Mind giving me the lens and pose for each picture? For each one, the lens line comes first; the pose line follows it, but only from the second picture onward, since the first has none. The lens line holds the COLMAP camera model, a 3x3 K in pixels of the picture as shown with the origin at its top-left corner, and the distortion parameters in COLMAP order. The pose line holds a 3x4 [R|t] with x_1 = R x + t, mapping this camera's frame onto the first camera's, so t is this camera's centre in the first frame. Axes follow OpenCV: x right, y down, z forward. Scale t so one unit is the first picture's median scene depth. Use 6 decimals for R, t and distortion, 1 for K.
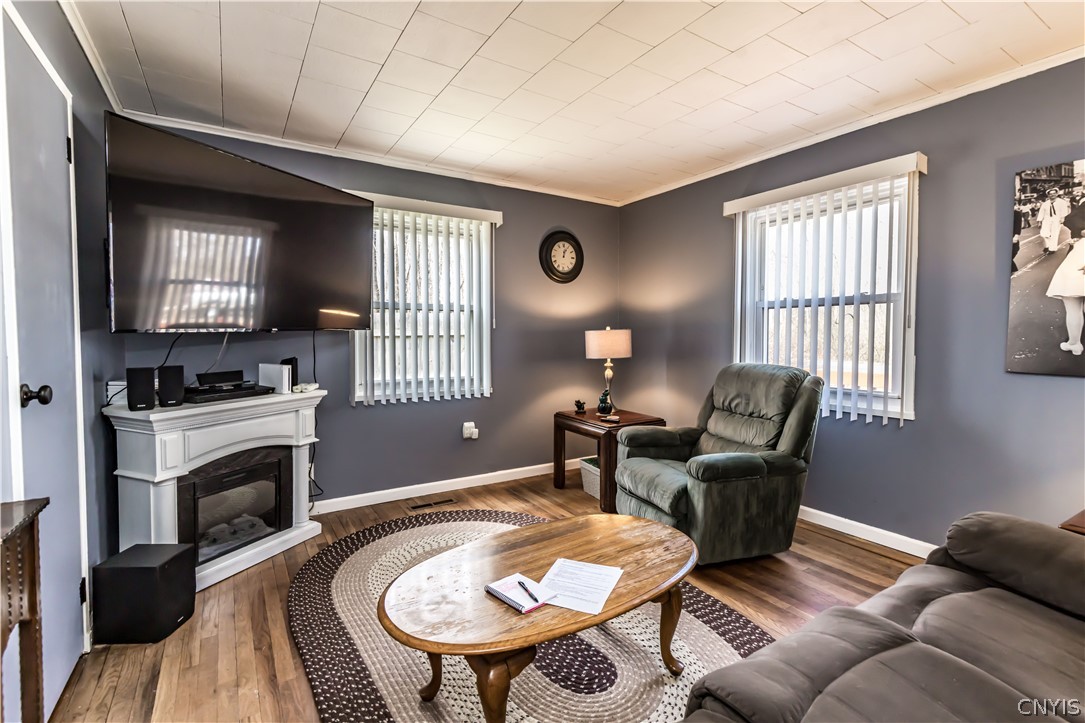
lens RADIAL K [[504.3, 0, 563.9], [0, 504.3, 354.7], [0, 0, 1]] dist [0.017770, -0.000104]
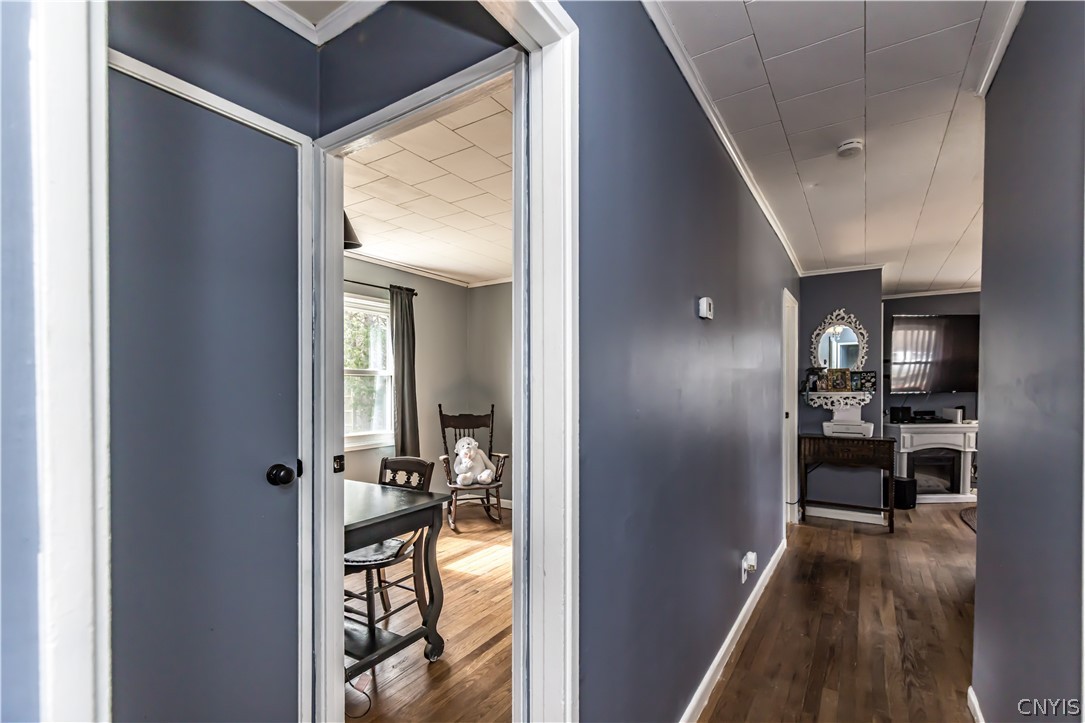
lens RADIAL K [[493.9, 0, 556.2], [0, 493.9, 387.5], [0, 0, 1]] dist [0.010350, -0.000755]
pose [[0.413153, 0.003541, -0.910655, 0.532858], [-0.037181, 0.999224, -0.012983, 0.018651], [0.909902, 0.039223, 0.412964, -1.158758]]
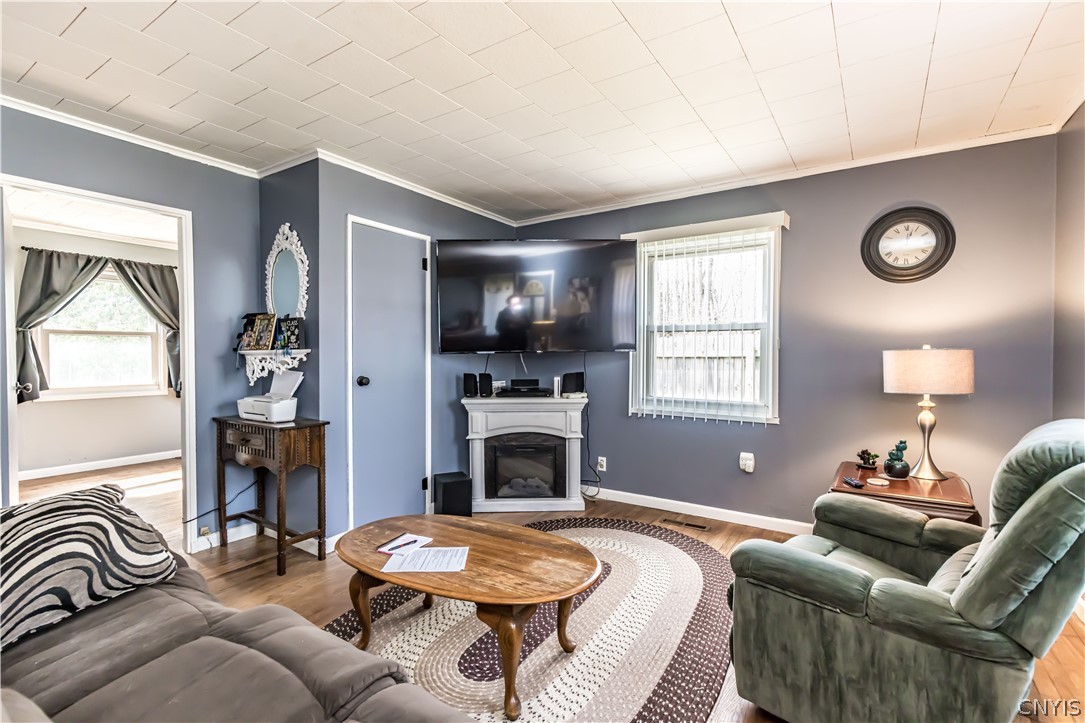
lens RADIAL K [[508.9, 0, 542.5], [0, 508.9, 361.5], [0, 0, 1]] dist [0.011586, -0.000225]
pose [[0.391189, 0.016843, -0.920156, 0.665502], [-0.039412, 0.999222, 0.001535, -0.021228], [0.919466, 0.035665, 0.391549, 0.396103]]
